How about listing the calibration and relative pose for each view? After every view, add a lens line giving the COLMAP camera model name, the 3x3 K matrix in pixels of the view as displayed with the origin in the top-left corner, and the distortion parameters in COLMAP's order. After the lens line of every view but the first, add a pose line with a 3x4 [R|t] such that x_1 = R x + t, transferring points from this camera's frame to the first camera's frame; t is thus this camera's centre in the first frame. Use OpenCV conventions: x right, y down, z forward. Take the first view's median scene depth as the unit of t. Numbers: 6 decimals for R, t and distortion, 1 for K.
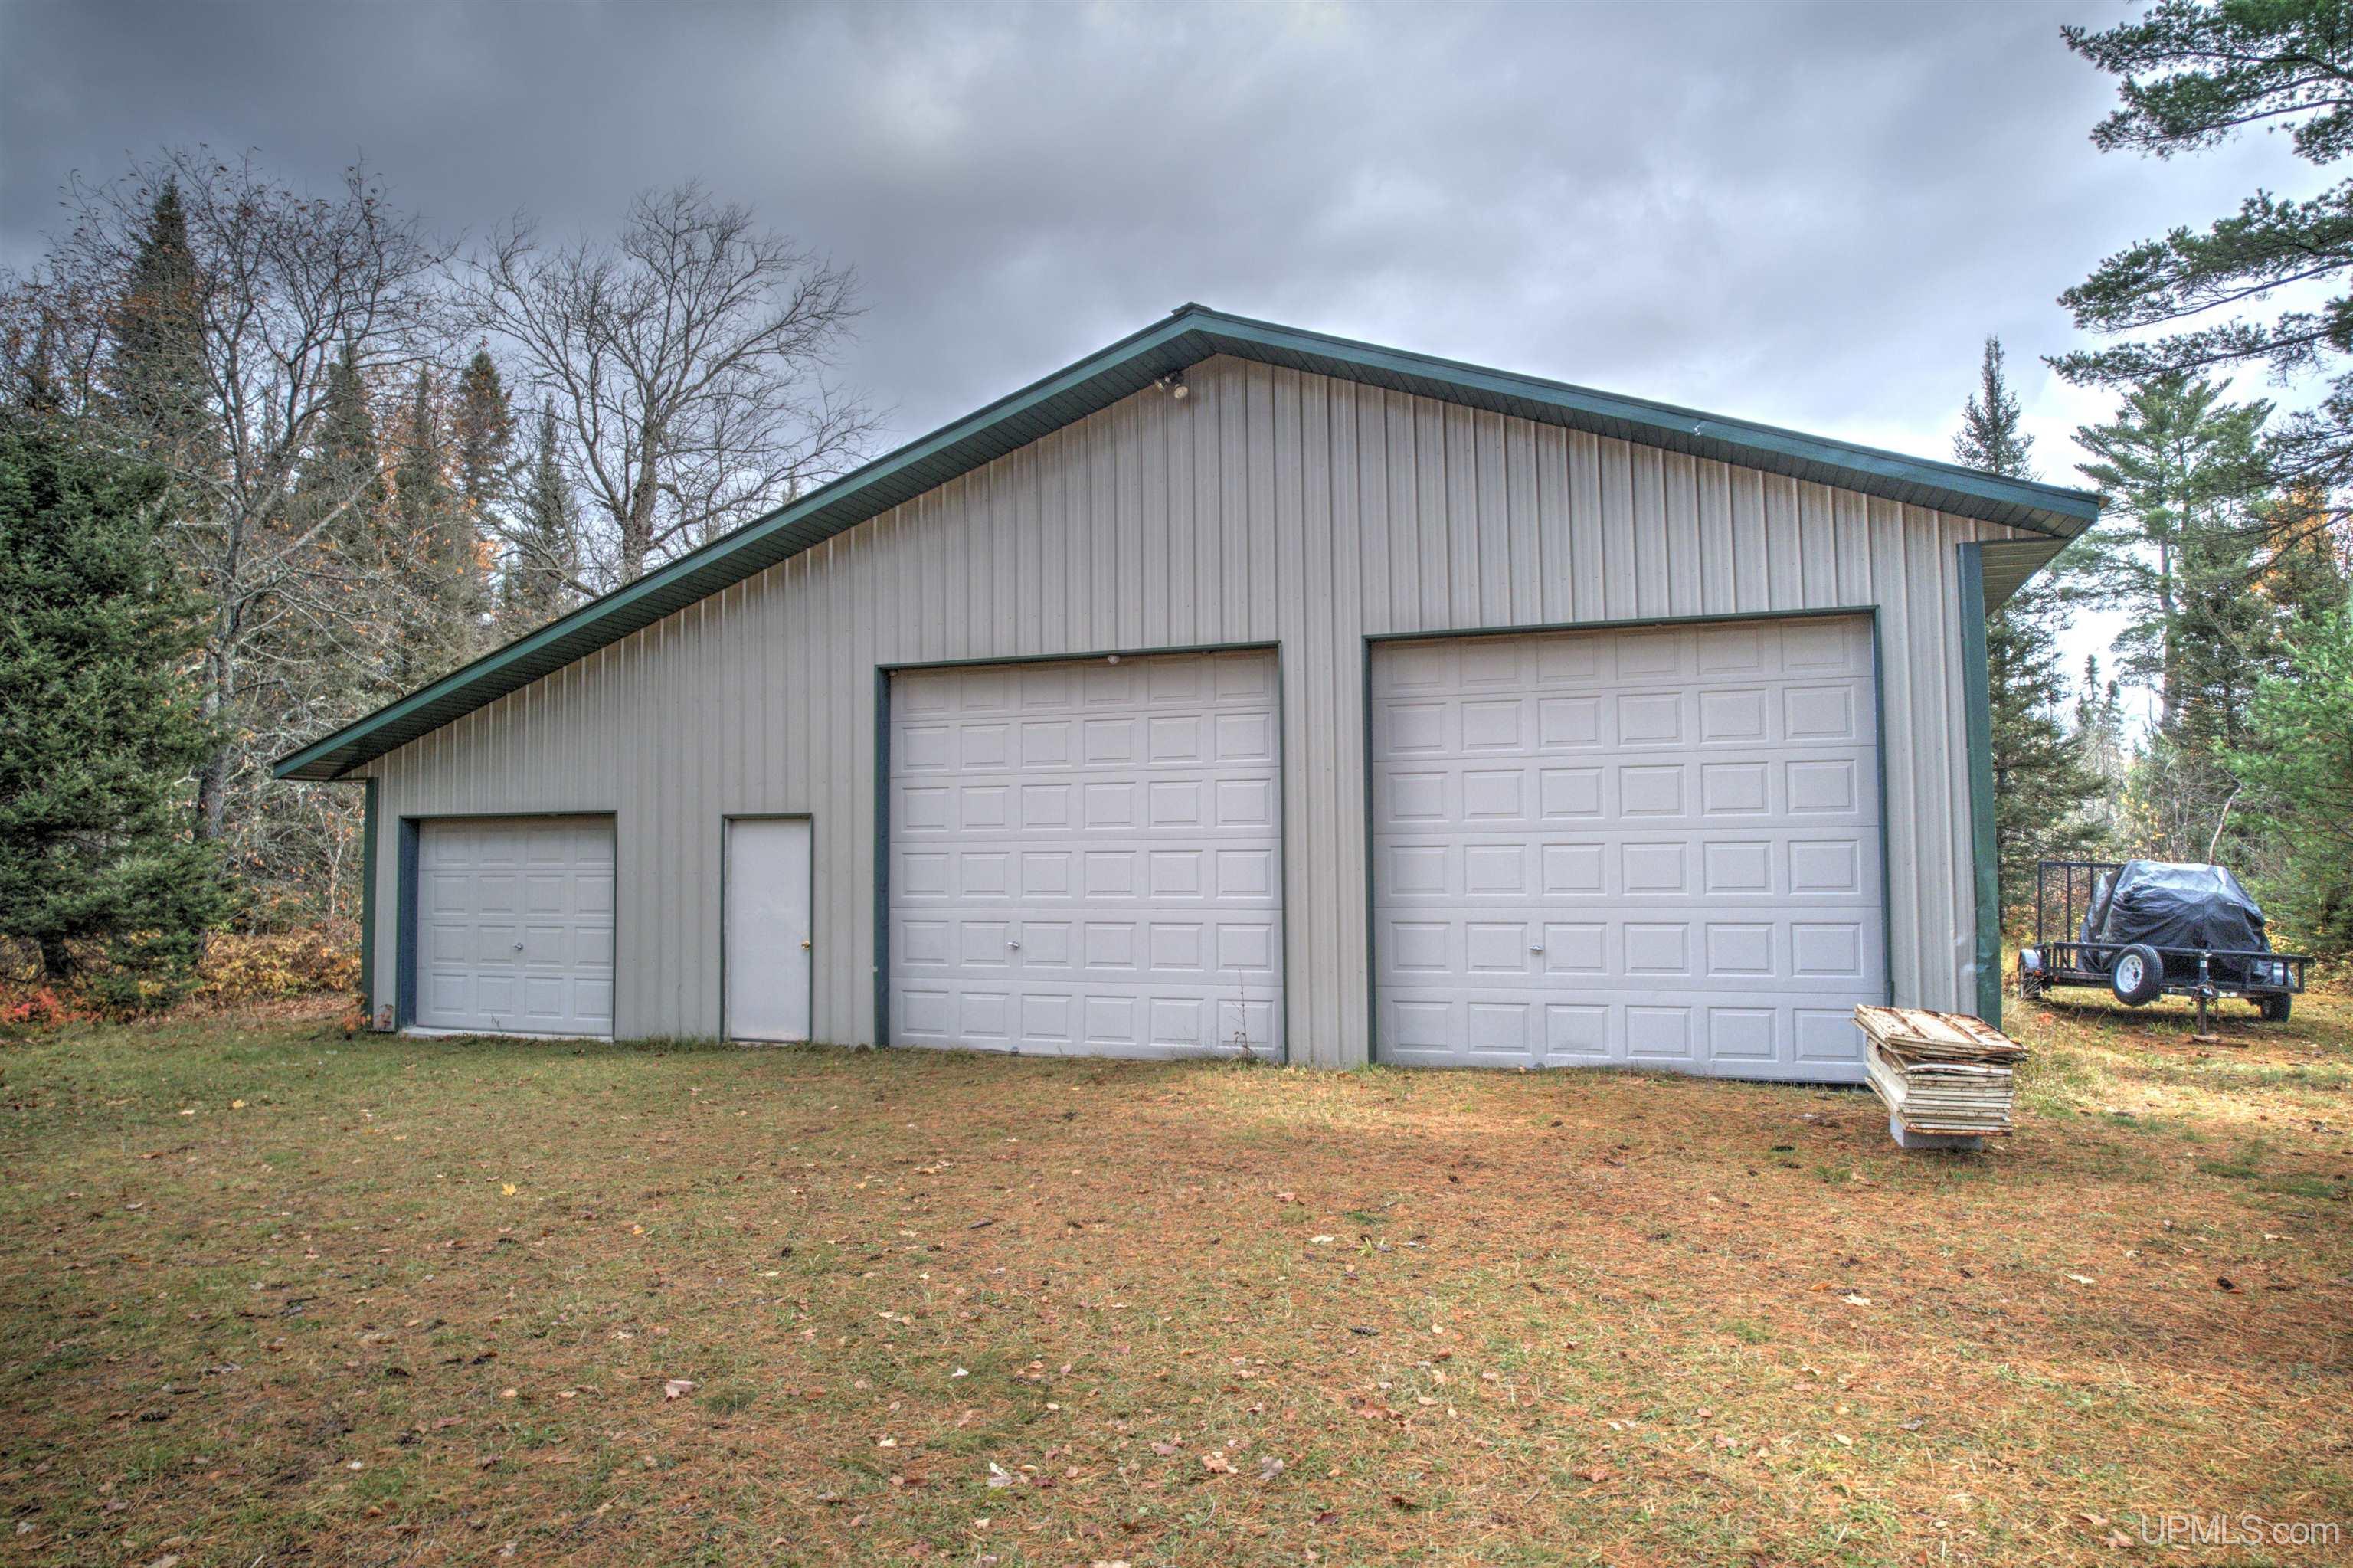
lens RADIAL K [[1463.4, 0, 1176.5], [0, 1463.4, 784.0], [0, 0, 1]] dist [-0.004385, -0.000970]
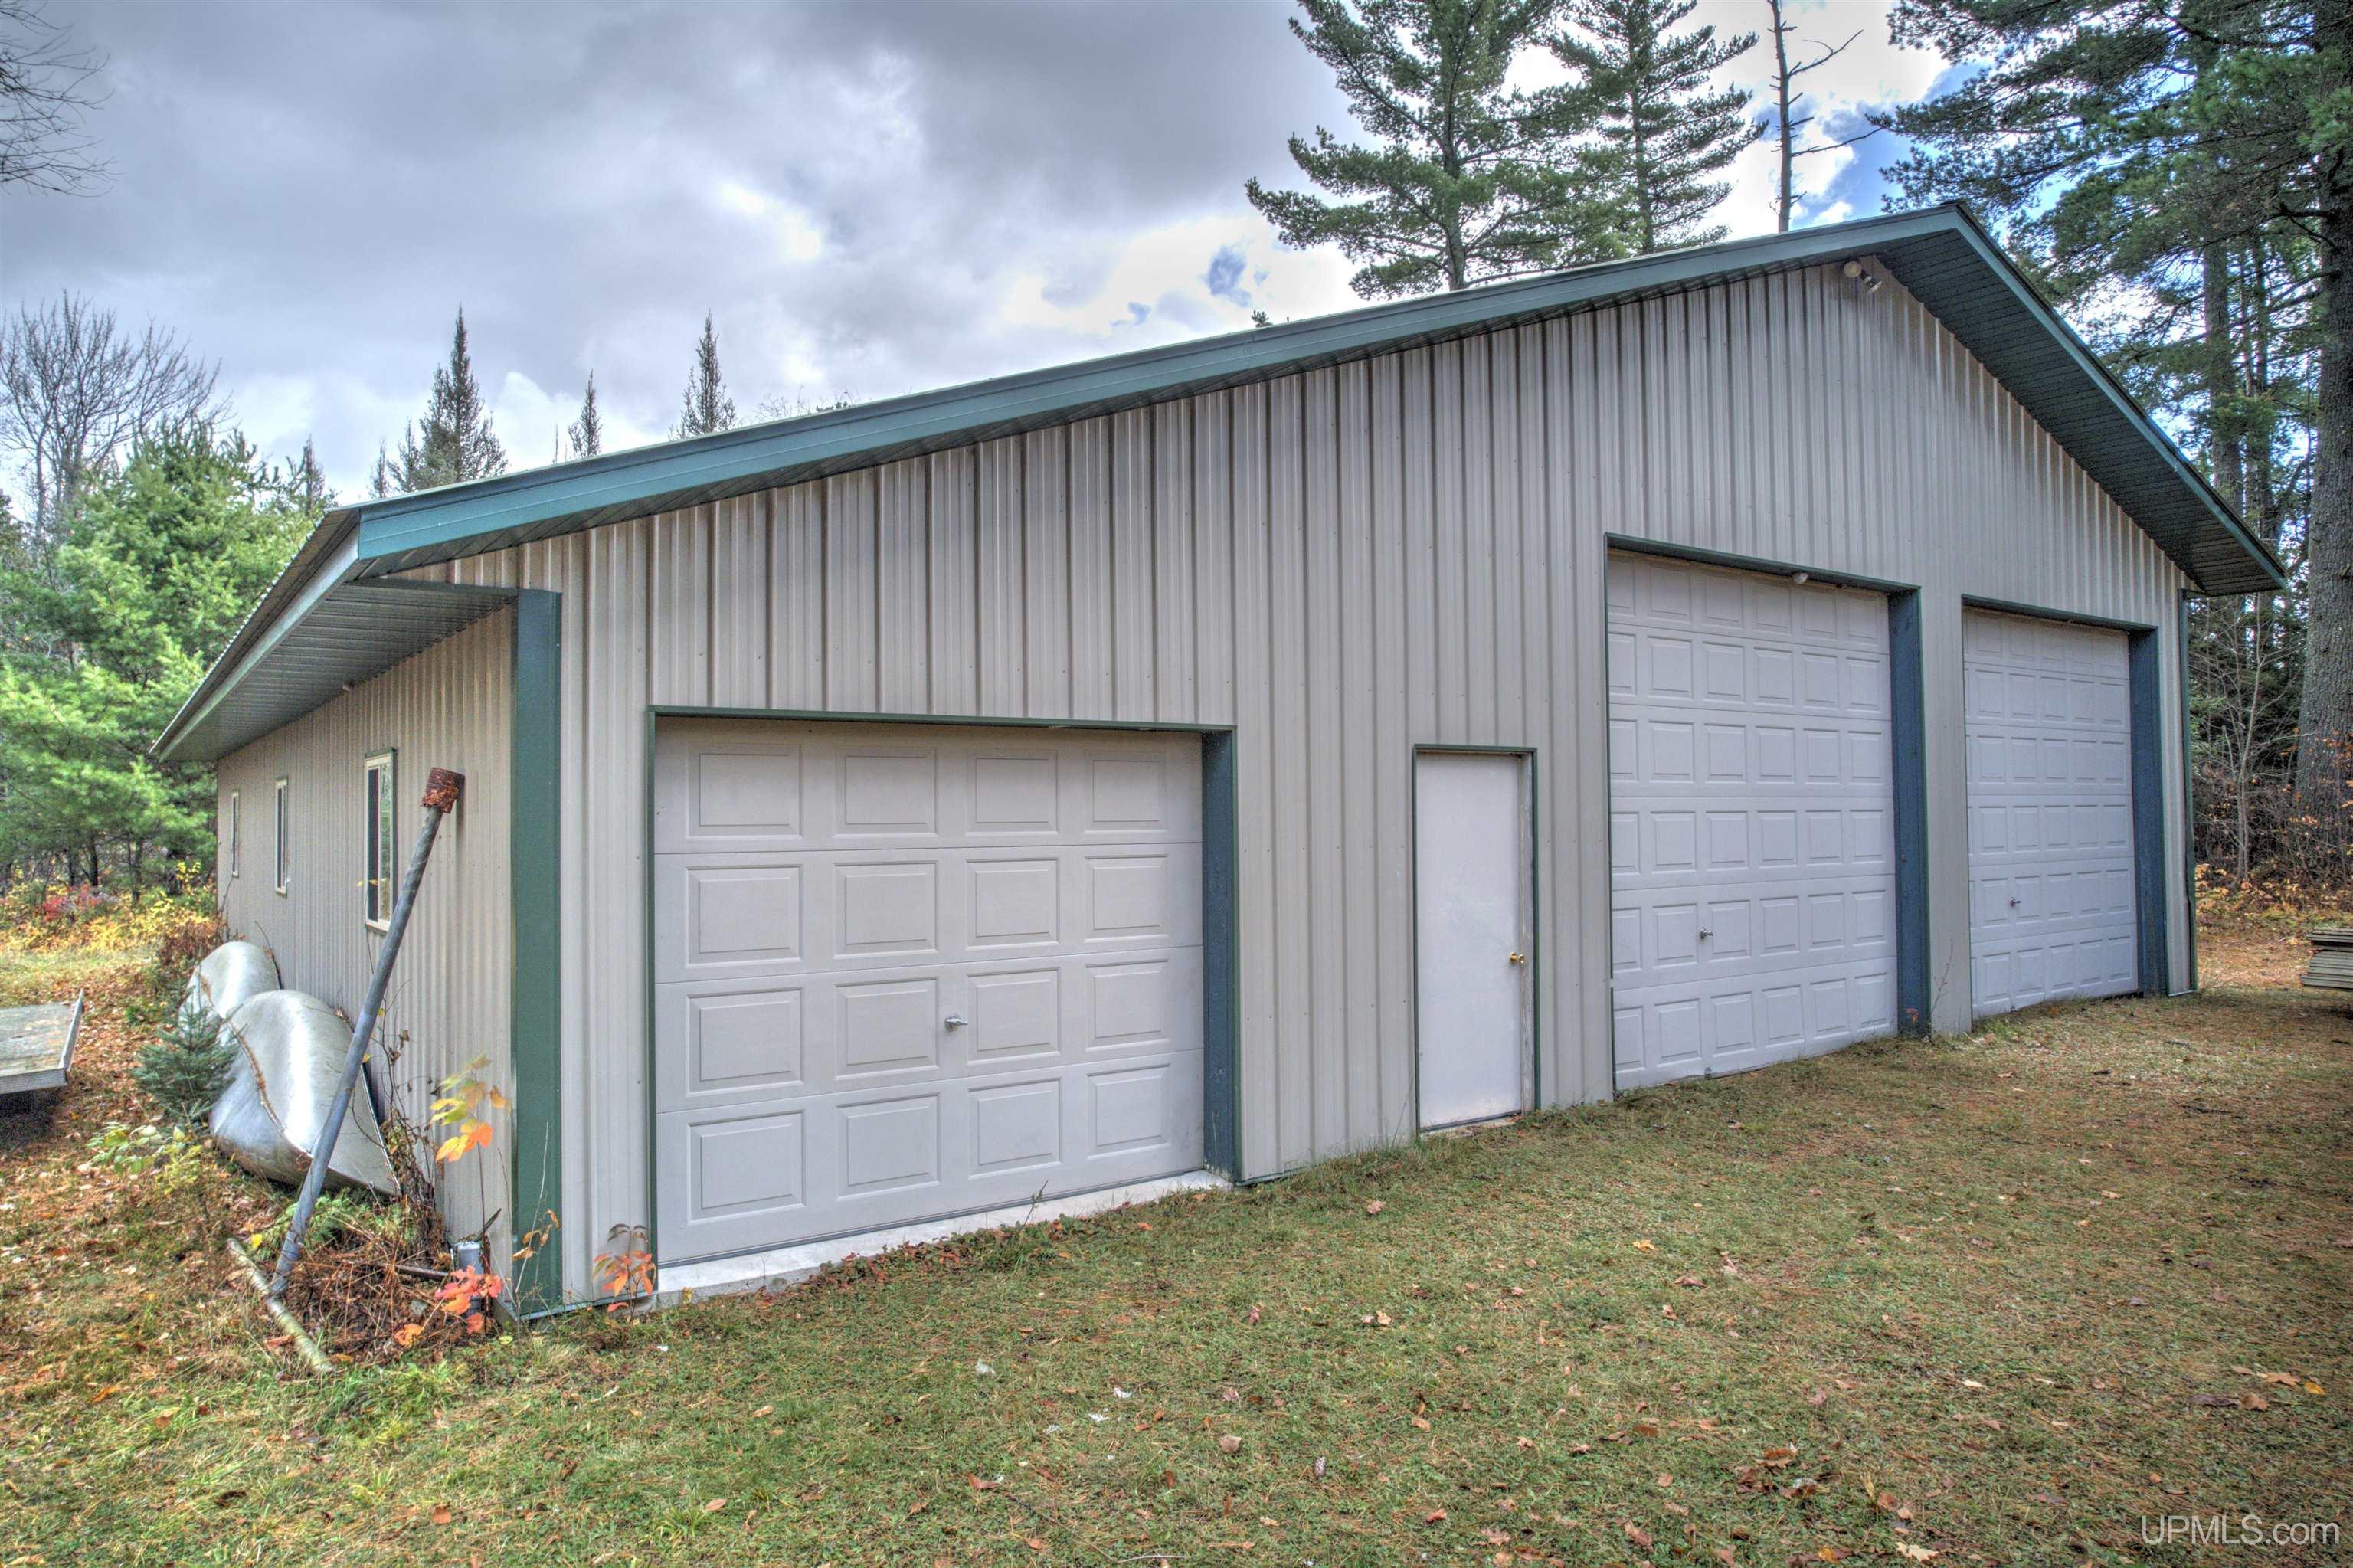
lens RADIAL K [[1463.4, 0, 1176.5], [0, 1463.4, 784.0], [0, 0, 1]] dist [-0.004385, -0.000970]
pose [[0.538361, 0.026401, 0.842300, -0.865563], [-0.032499, 0.999416, -0.010554, 0.047759], [-0.842087, -0.021692, 0.538905, 0.797234]]
